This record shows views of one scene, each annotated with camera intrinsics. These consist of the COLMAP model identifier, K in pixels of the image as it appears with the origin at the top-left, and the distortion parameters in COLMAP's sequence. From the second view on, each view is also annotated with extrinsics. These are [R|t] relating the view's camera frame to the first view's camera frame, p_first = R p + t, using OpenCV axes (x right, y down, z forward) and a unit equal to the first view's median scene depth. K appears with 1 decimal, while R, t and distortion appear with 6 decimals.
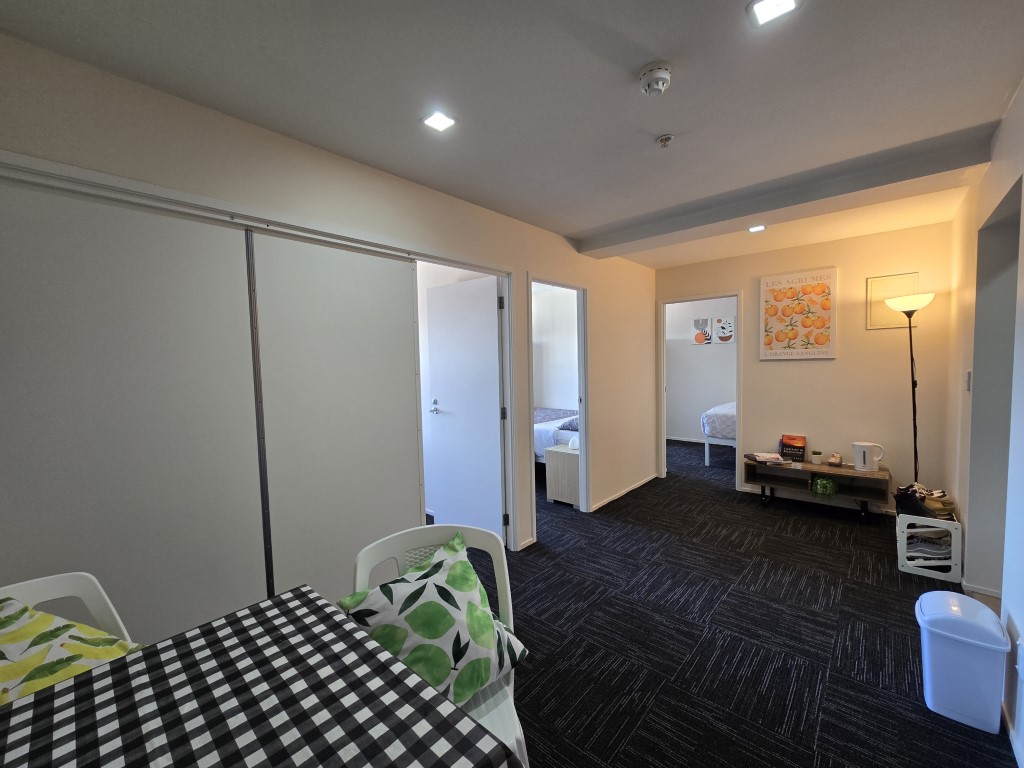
lens RADIAL K [[419.1, 0, 508.9], [0, 419.1, 387.2], [0, 0, 1]] dist [-0.001286, -0.000214]
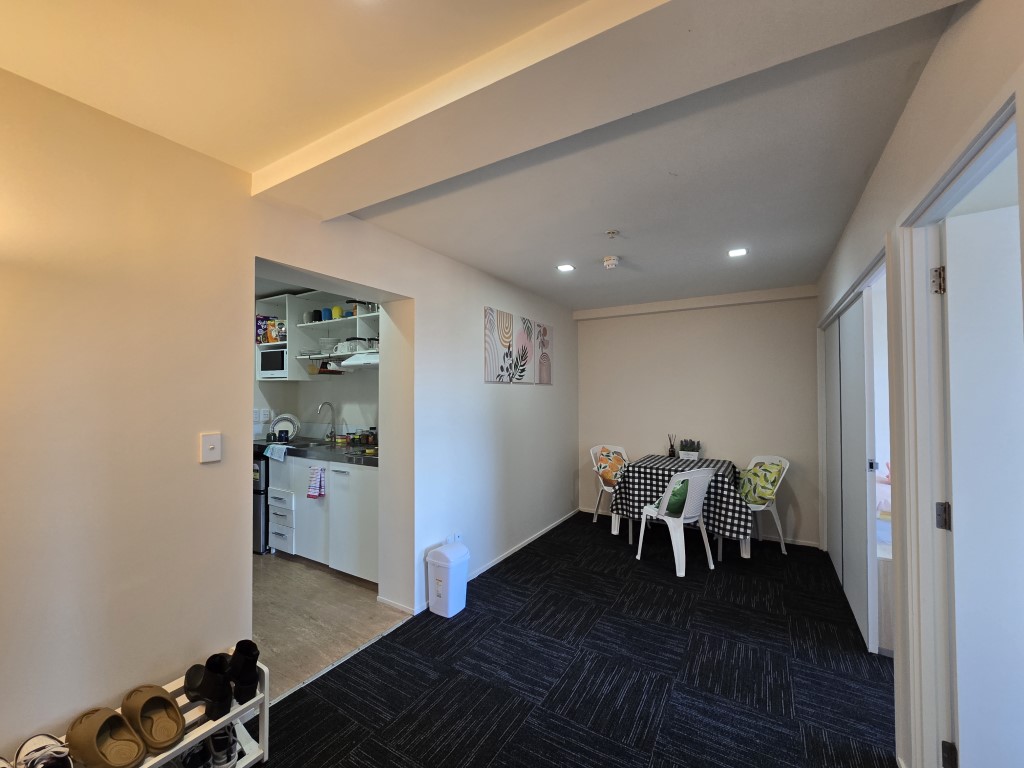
lens RADIAL K [[419.1, 0, 508.9], [0, 419.1, 387.2], [0, 0, 1]] dist [-0.001286, -0.000214]
pose [[-0.982356, 0.024265, -0.185439, 0.745436], [0.015096, 0.998600, 0.050698, -0.143545], [0.186410, 0.047004, -0.981347, 1.776741]]
